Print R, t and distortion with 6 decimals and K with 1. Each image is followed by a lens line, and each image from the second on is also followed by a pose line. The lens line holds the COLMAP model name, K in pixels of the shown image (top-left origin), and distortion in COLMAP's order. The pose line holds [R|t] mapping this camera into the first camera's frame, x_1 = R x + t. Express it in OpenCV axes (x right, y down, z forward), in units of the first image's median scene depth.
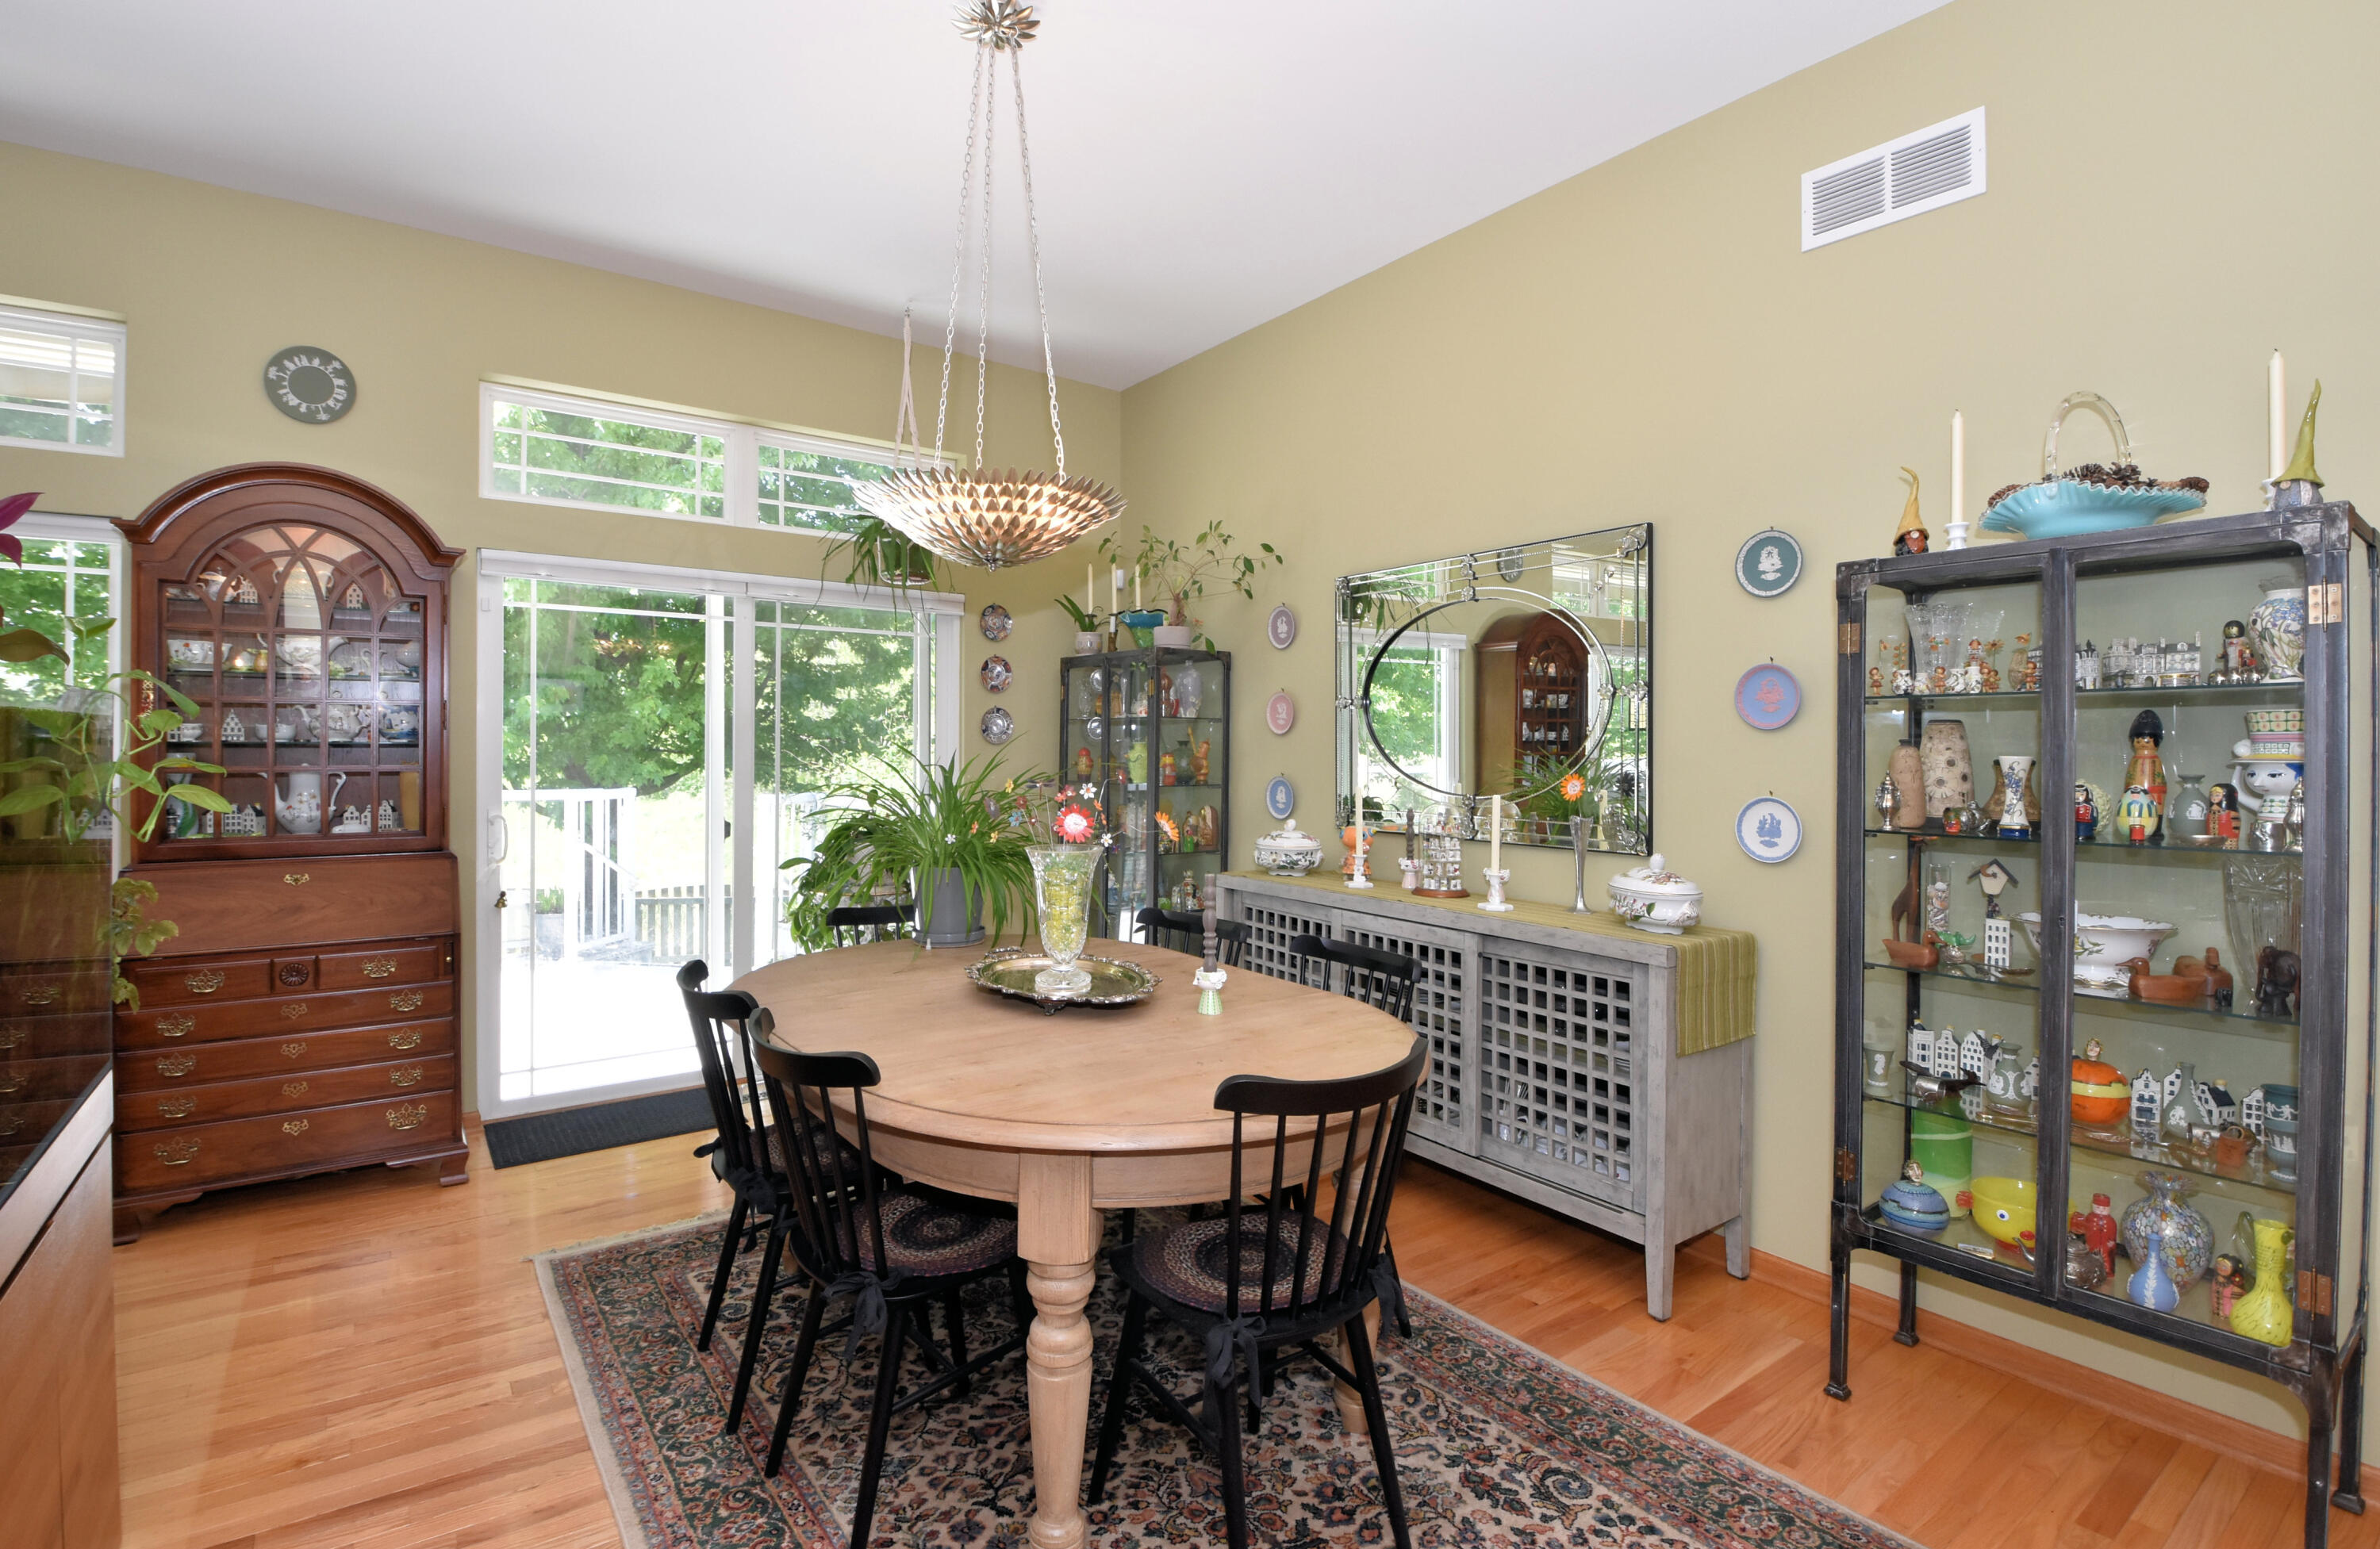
lens RADIAL K [[1071.3, 0, 1193.4], [0, 1071.3, 757.5], [0, 0, 1]] dist [-0.000040, -0.024222]
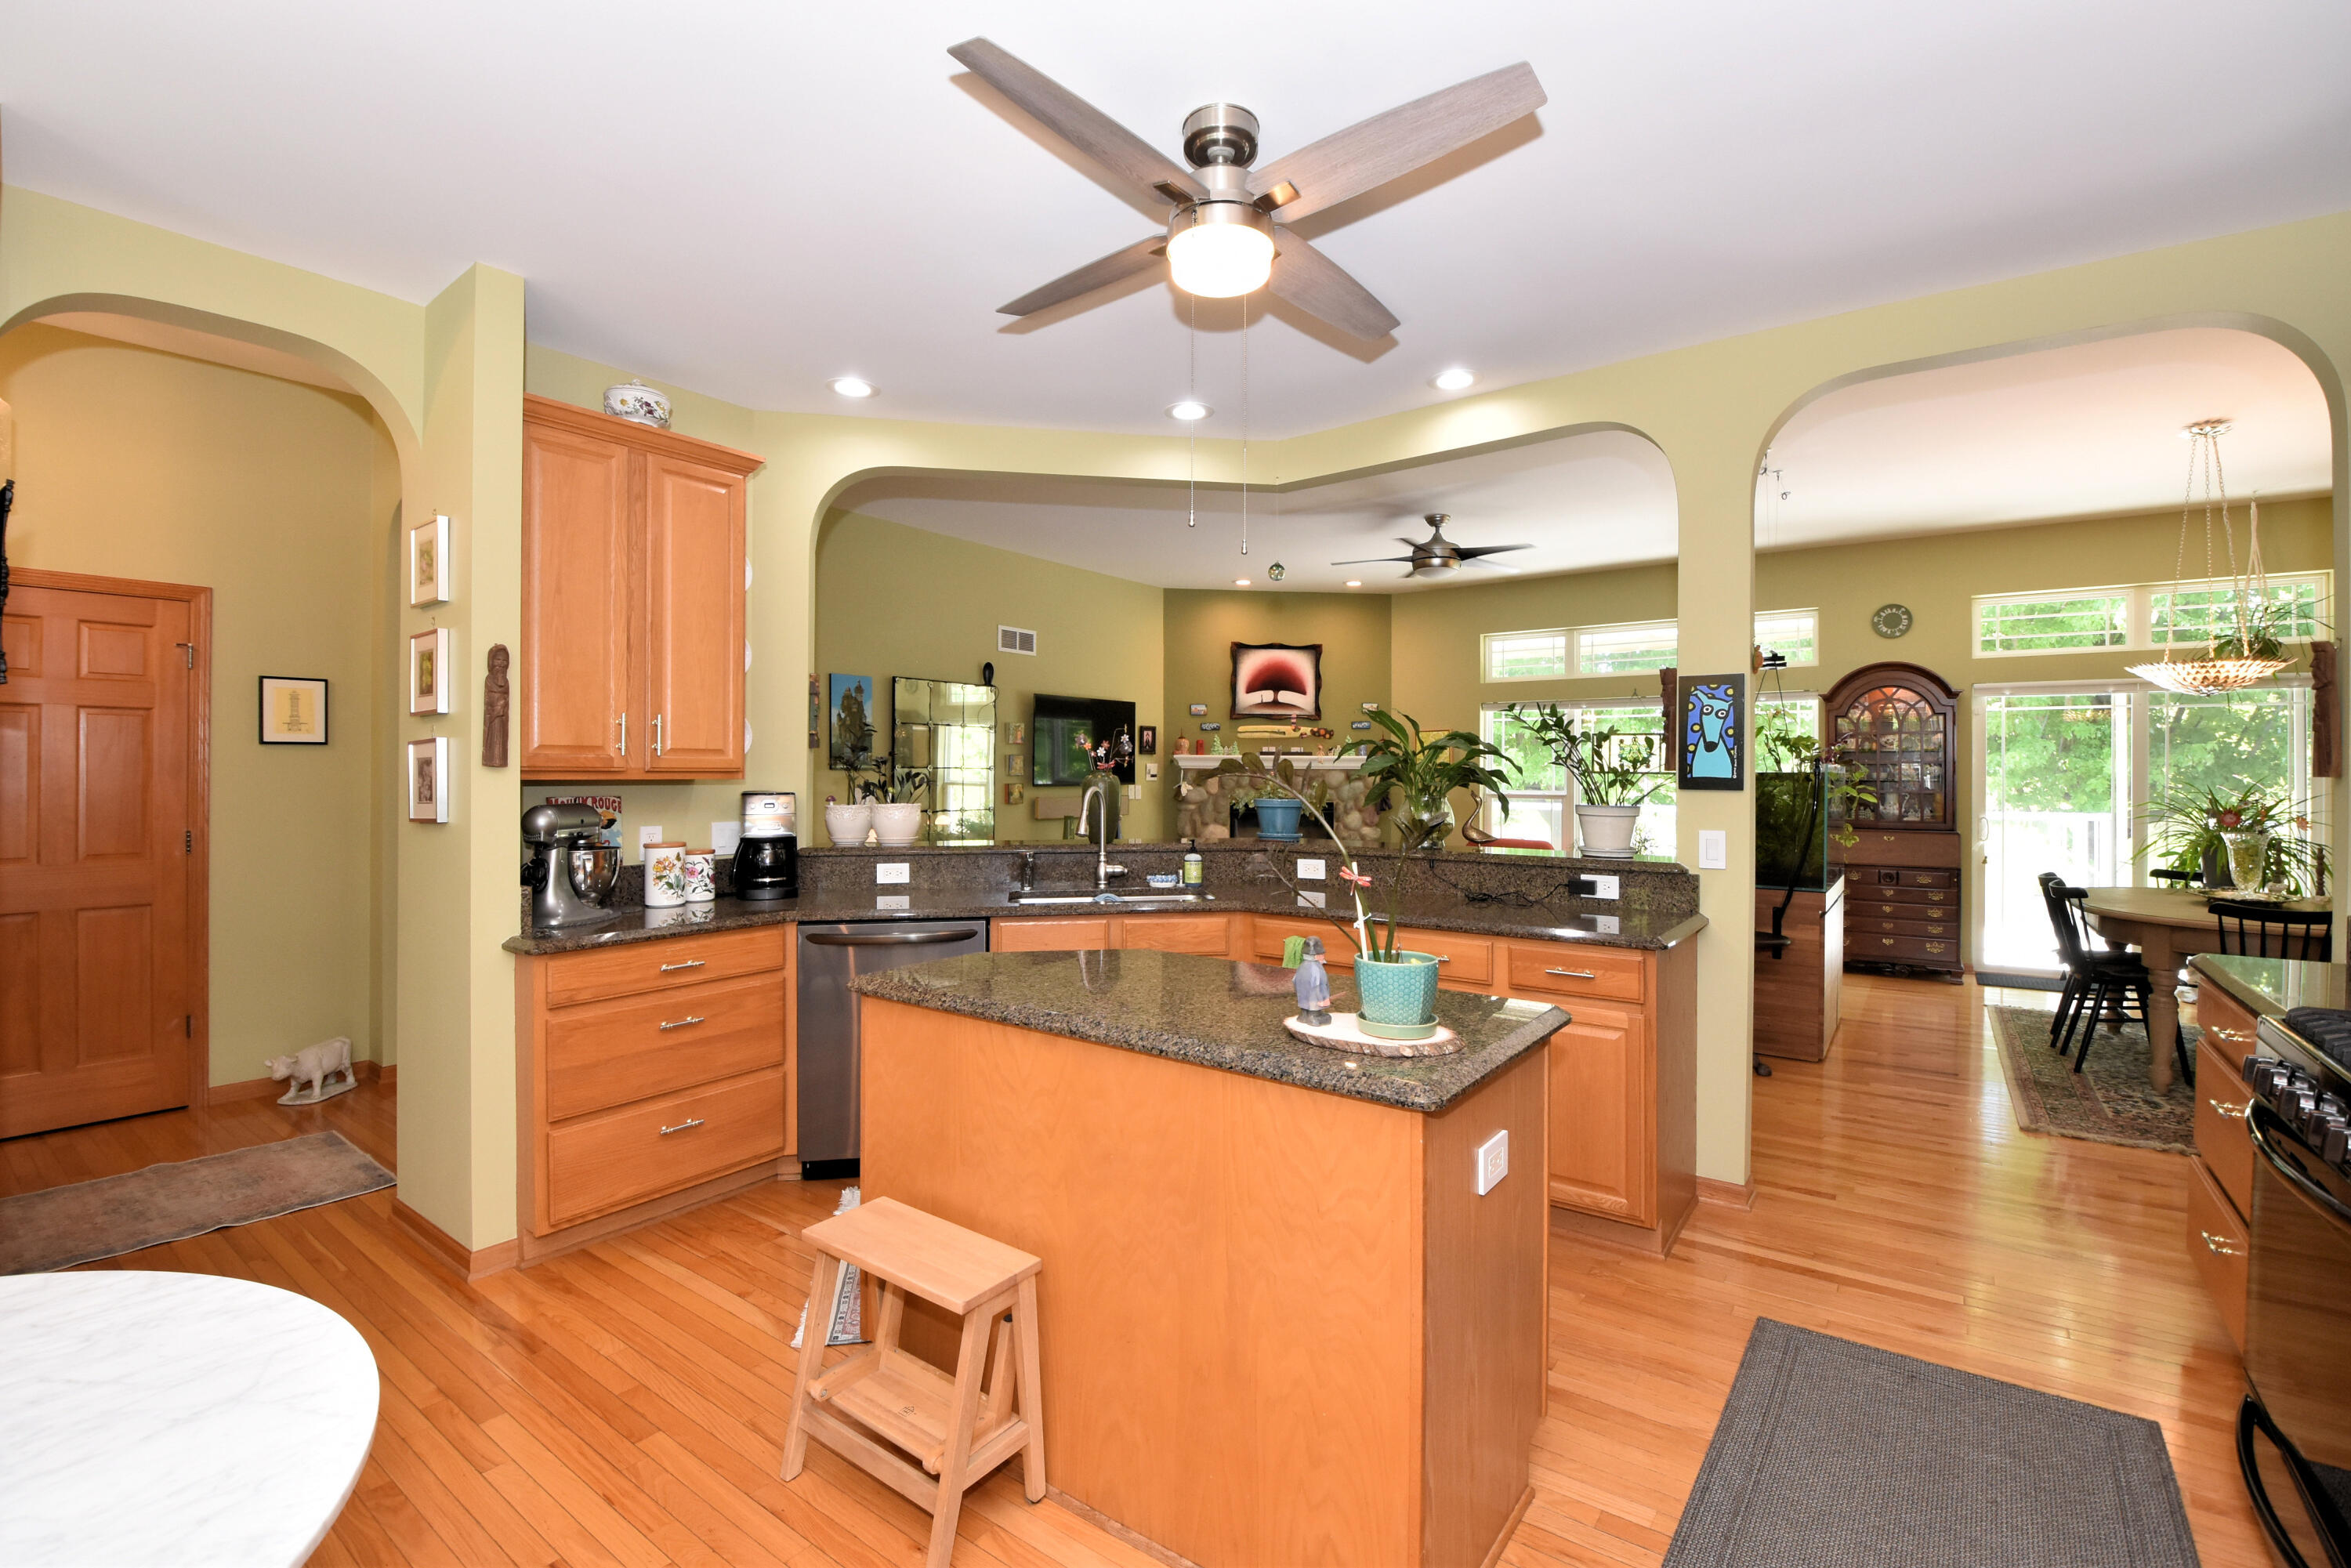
lens RADIAL K [[1040.7, 0, 1164.1], [0, 1040.7, 774.6], [0, 0, 1]] dist [0.017814, -0.025244]
pose [[0.282646, -0.005406, -0.959209, 1.048396], [-0.008991, 0.999925, -0.008284, 0.006383], [0.959182, 0.010966, 0.282577, -1.365166]]
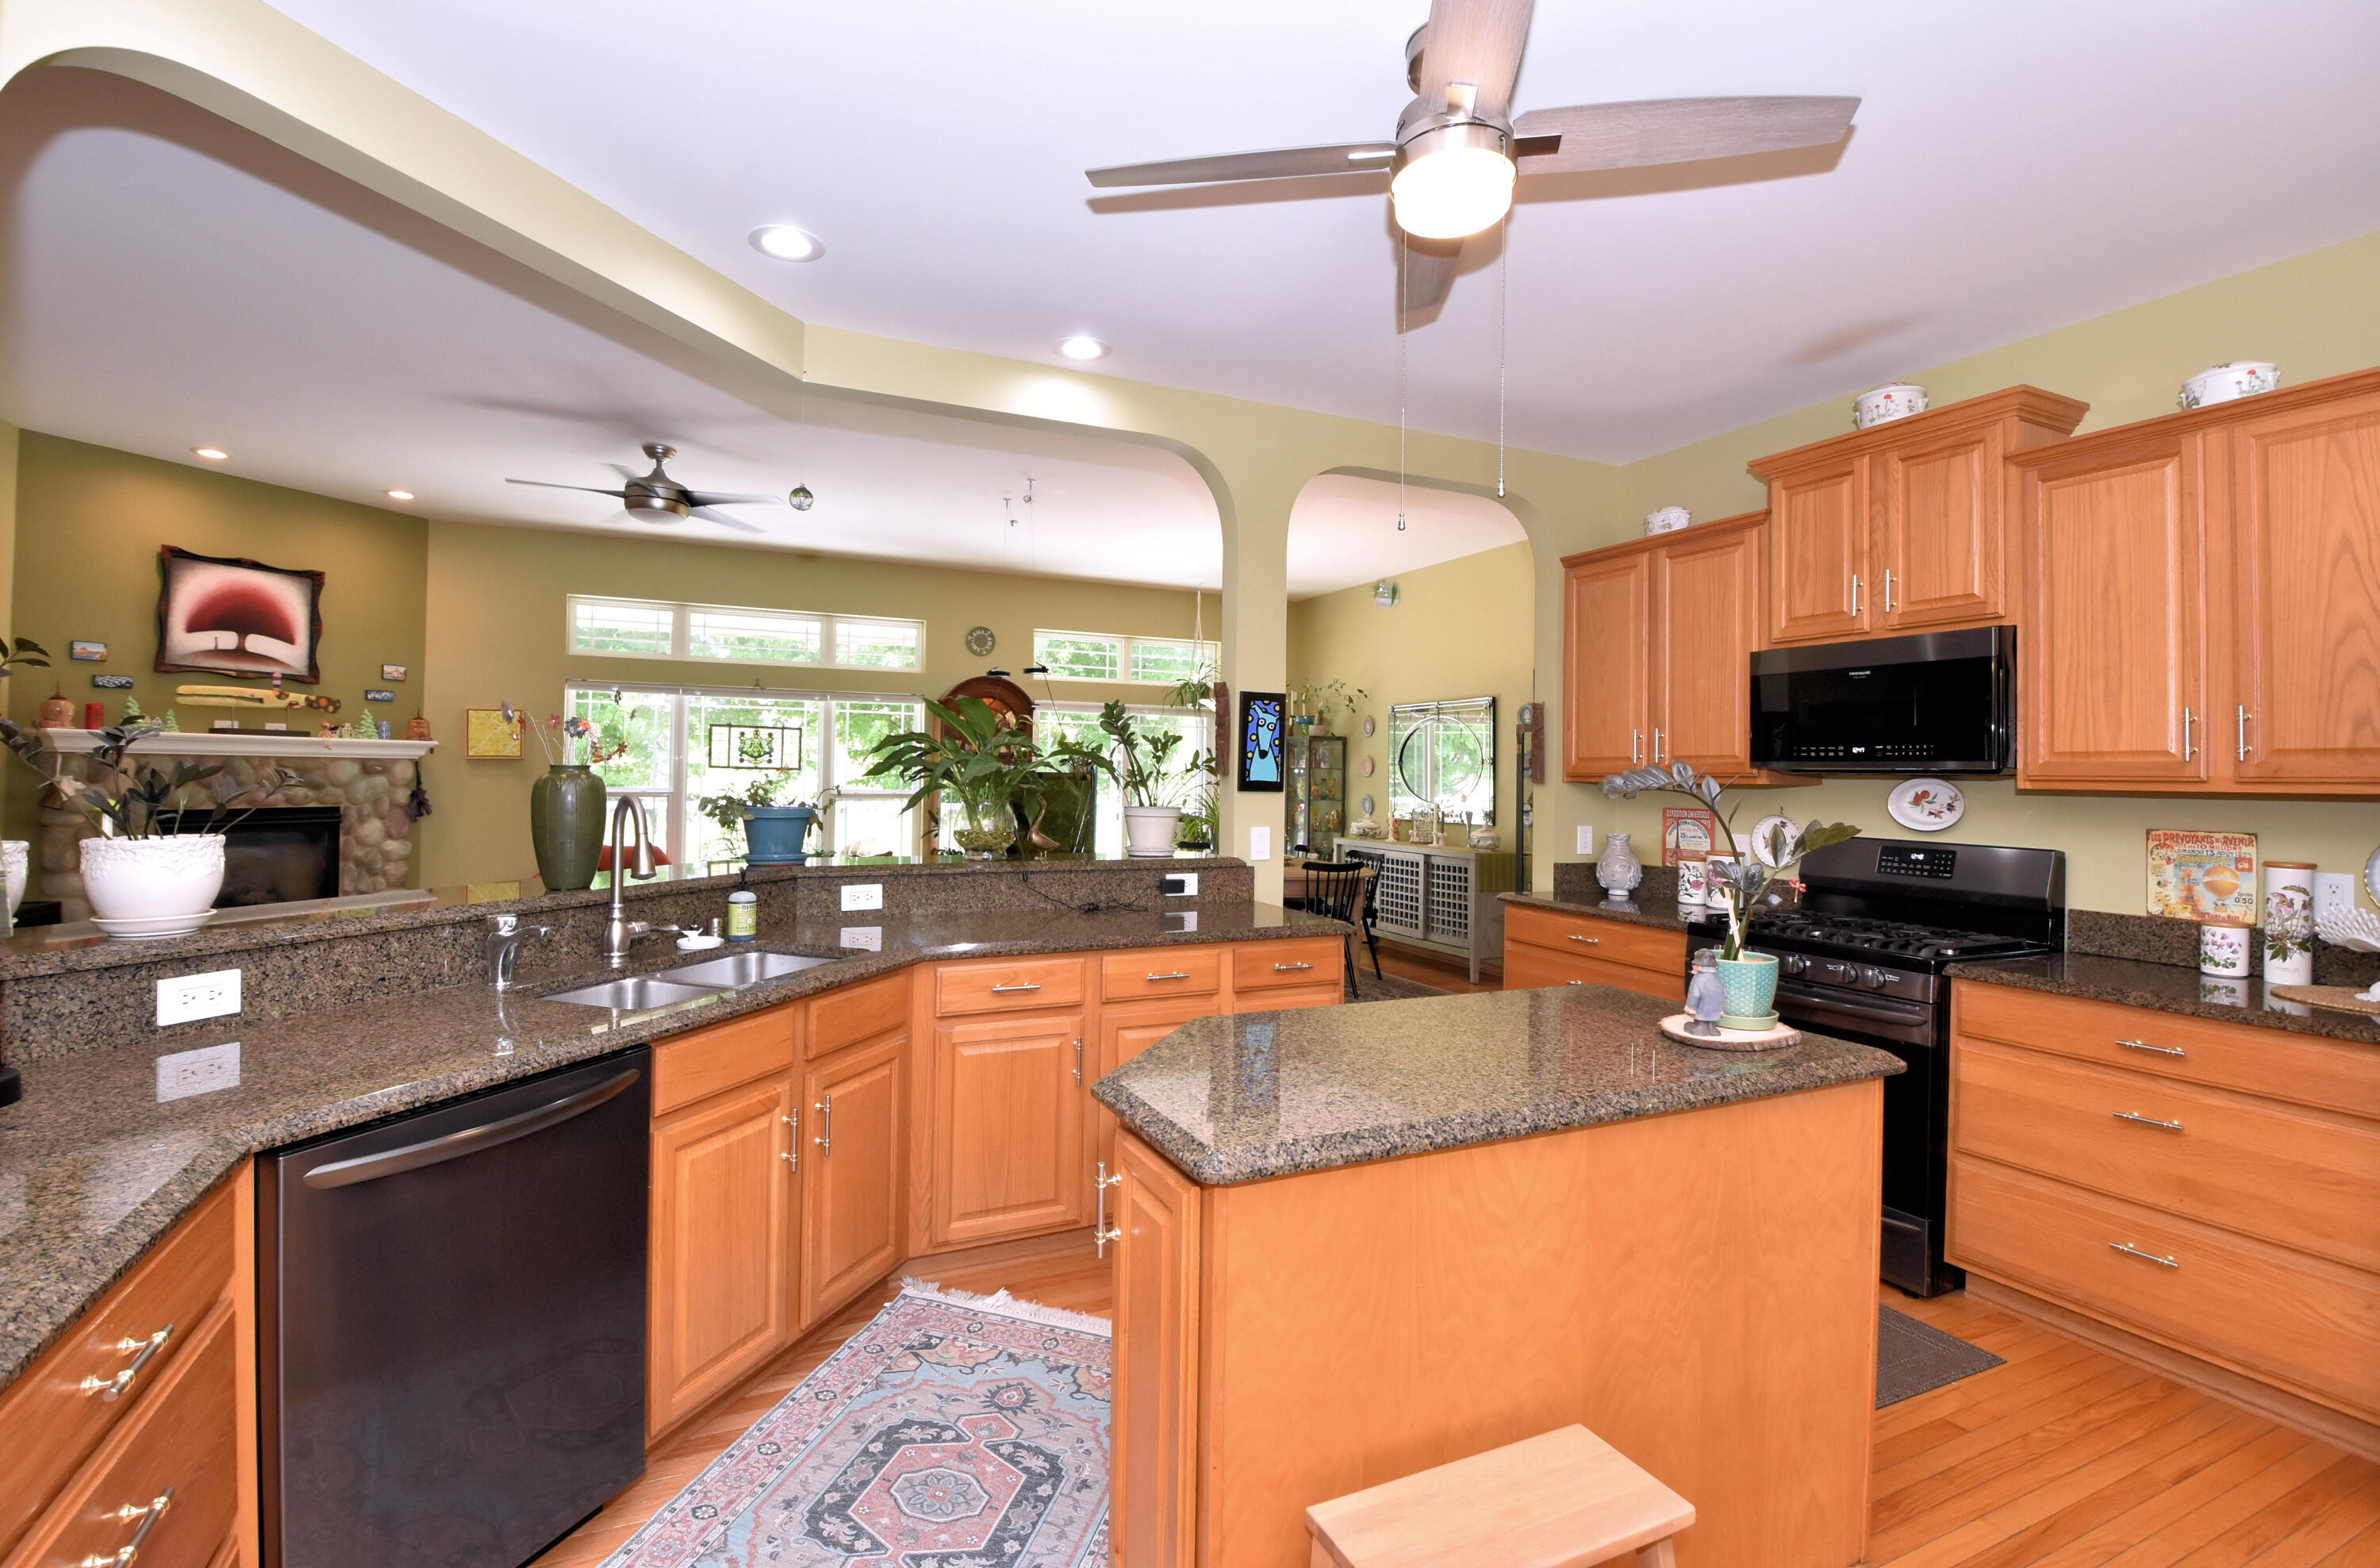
lens RADIAL K [[1071.2, 0, 1180.7], [0, 1071.2, 762.2], [0, 0, 1]] dist [0.003727, -0.019836]
pose [[0.980587, 0.004347, -0.196037, 0.212102], [-0.008827, 0.999719, -0.021983, 0.001031], [0.195886, 0.023286, 0.980350, -1.853014]]
